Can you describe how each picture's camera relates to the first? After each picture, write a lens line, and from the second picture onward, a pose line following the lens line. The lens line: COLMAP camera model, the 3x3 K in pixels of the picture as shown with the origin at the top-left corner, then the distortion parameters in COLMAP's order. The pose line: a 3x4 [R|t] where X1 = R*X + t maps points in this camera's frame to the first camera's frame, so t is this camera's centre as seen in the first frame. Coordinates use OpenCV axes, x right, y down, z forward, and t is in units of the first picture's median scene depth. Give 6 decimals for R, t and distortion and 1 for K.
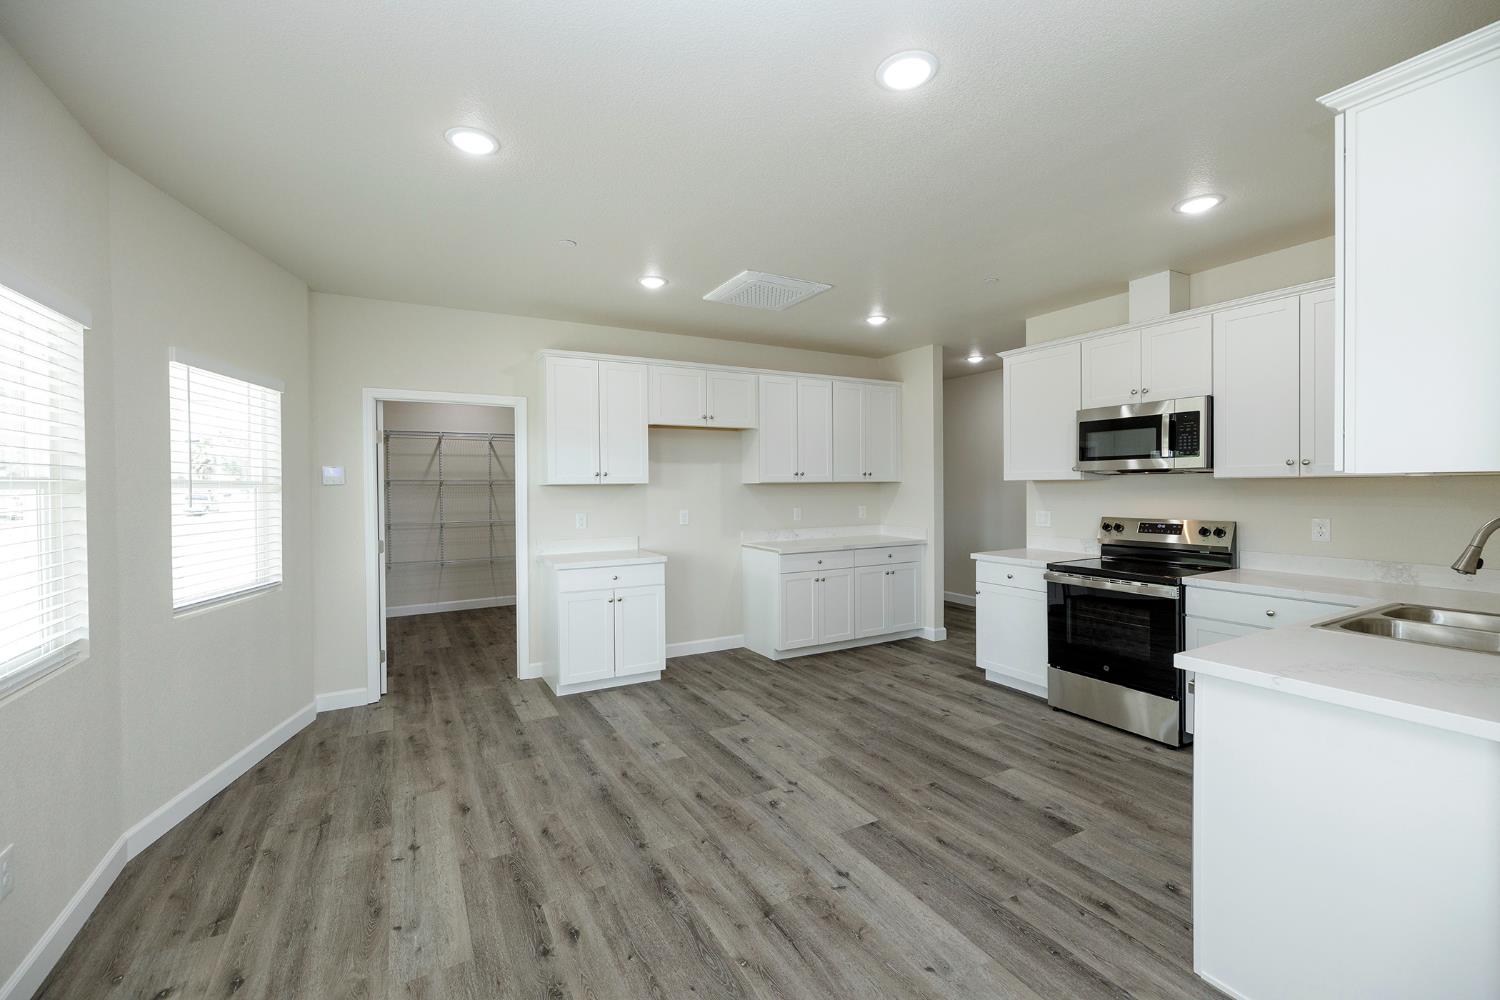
lens RADIAL K [[625.5, 0, 742.0], [0, 625.5, 492.8], [0, 0, 1]] dist [-0.000635, -0.000322]
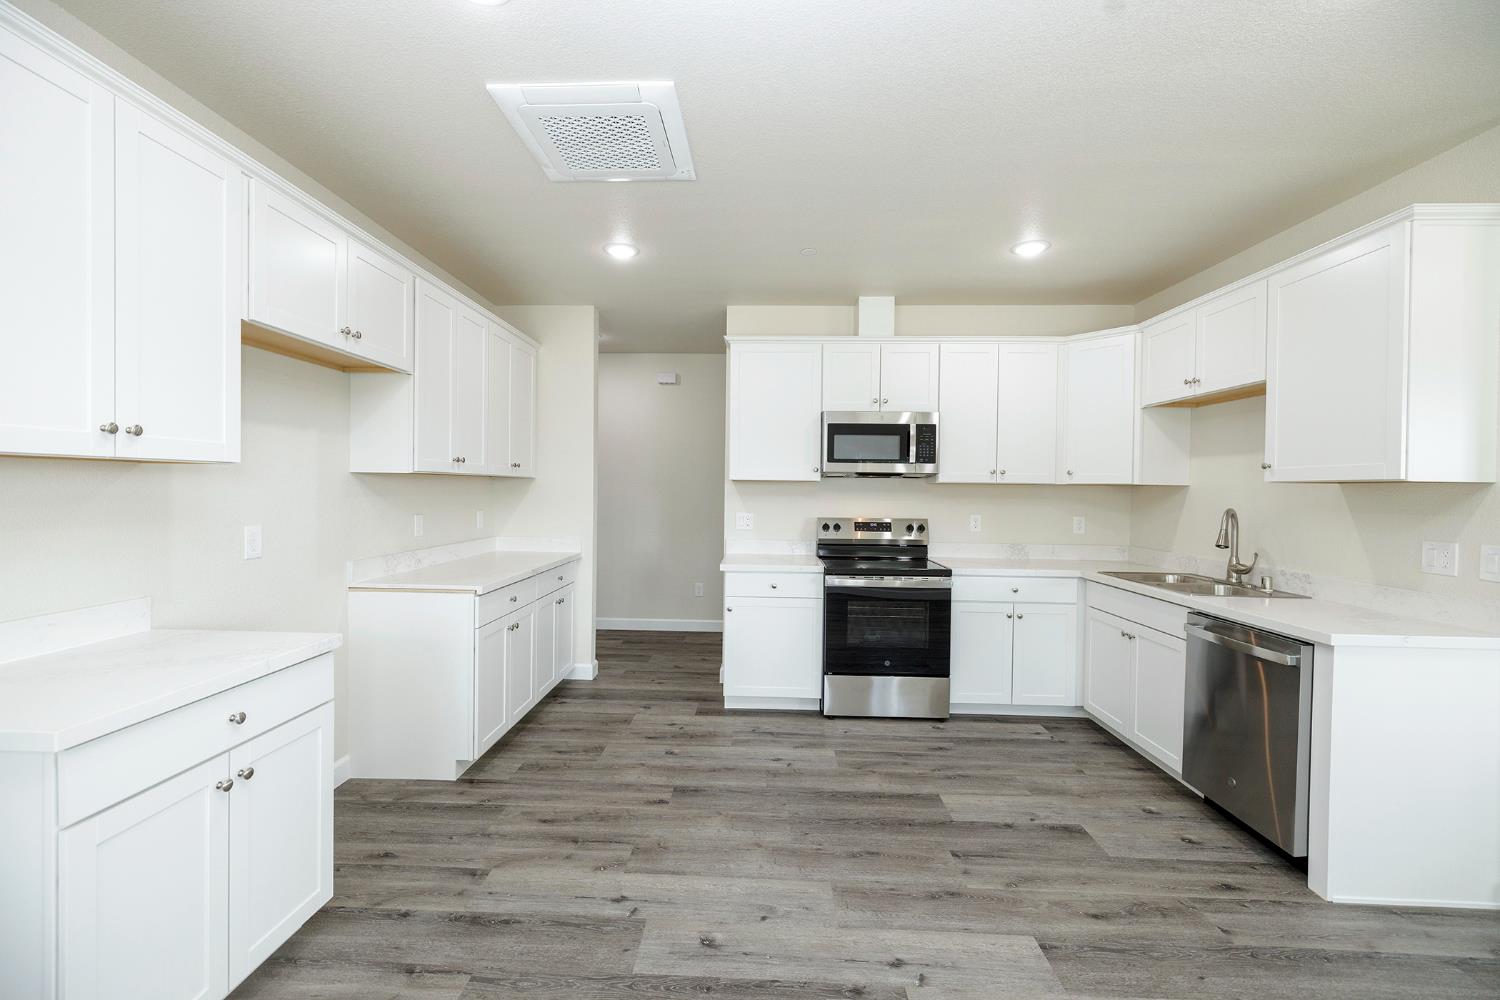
lens RADIAL K [[625.4, 0, 737.7], [0, 625.4, 496.4], [0, 0, 1]] dist [0.000807, -0.000036]
pose [[0.518271, 0.004681, 0.855204, -0.362241], [-0.006713, 0.999976, -0.001405, 0.005555], [-0.855190, -0.005013, 0.518290, 0.561742]]
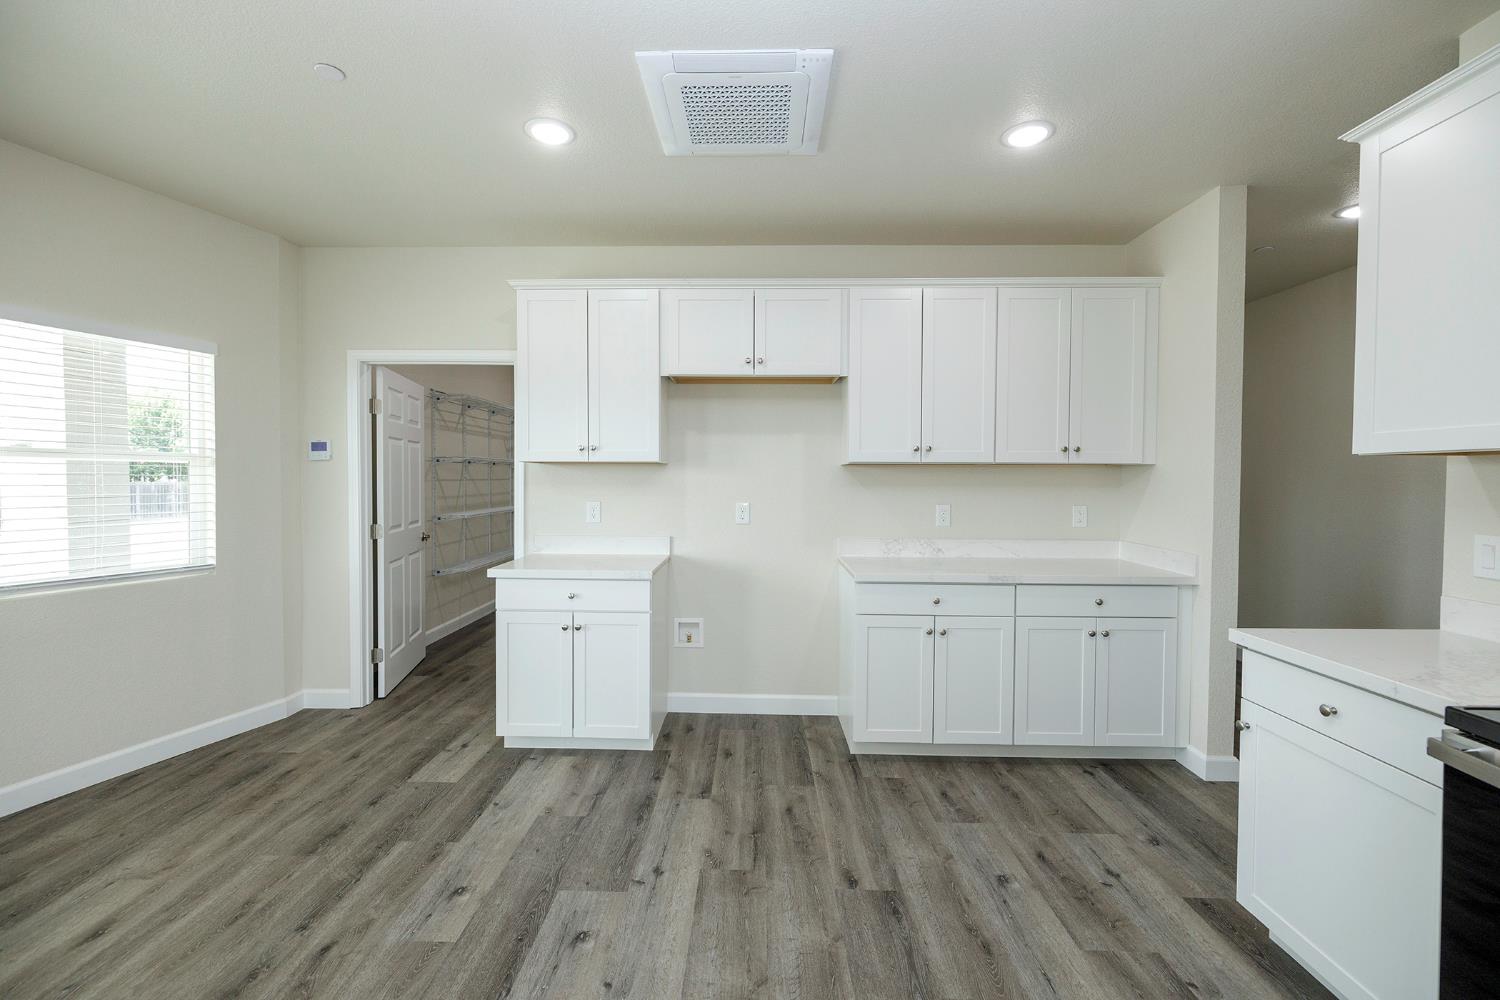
lens RADIAL K [[625.5, 0, 742.0], [0, 625.5, 492.8], [0, 0, 1]] dist [-0.000635, -0.000322]
pose [[0.863205, 0.026792, -0.504142, 0.304784], [-0.019600, 0.999616, 0.019563, 0.004458], [0.504473, -0.007006, 0.863399, 0.494686]]
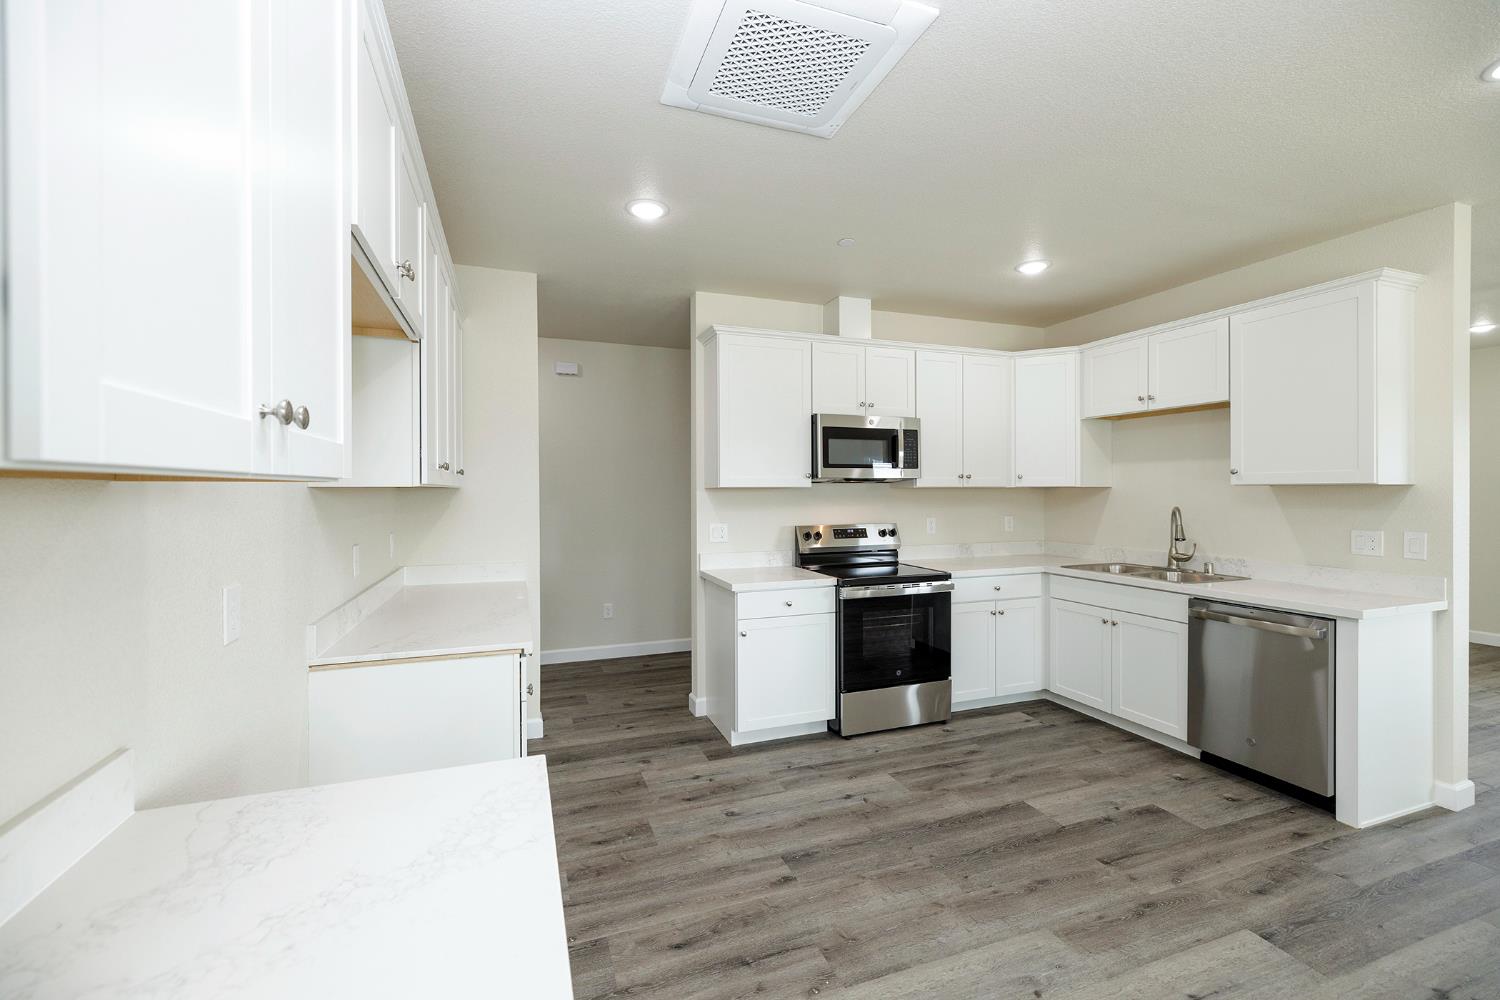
lens RADIAL K [[625.5, 0, 742.0], [0, 625.5, 492.8], [0, 0, 1]] dist [-0.000635, -0.000322]
pose [[0.155196, 0.004520, 0.987873, -0.385591], [0.014748, 0.999867, -0.006892, -0.007439], [-0.987774, 0.015639, 0.155109, 0.906002]]
